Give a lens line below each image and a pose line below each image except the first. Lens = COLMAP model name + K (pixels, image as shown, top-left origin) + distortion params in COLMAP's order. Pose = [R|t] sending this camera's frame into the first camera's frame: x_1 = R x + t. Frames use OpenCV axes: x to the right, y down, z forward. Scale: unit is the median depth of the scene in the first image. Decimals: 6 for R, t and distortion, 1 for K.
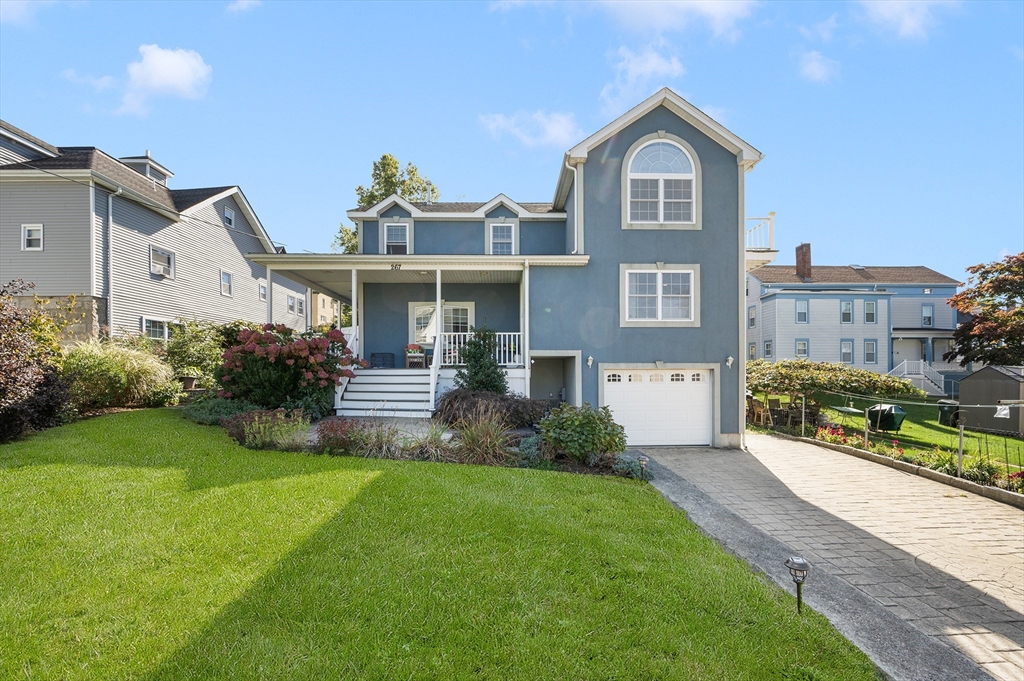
lens RADIAL K [[411.6, 0, 519.2], [0, 411.6, 378.3], [0, 0, 1]] dist [-0.006752, -0.000447]
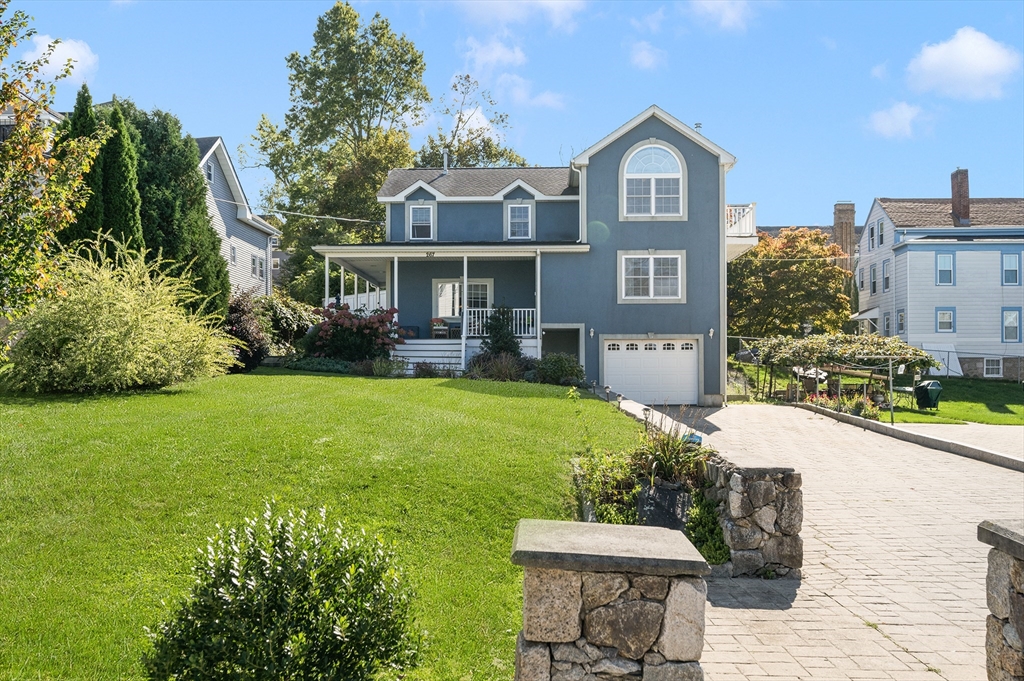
lens RADIAL K [[898.9, 0, 514.7], [0, 898.9, 367.5], [0, 0, 1]] dist [0.009756, 0.003485]
pose [[0.998087, 0.001922, -0.061791, 0.109833], [-0.003208, 0.999780, -0.020727, 0.113082], [0.061738, 0.020886, 0.997874, -1.588347]]
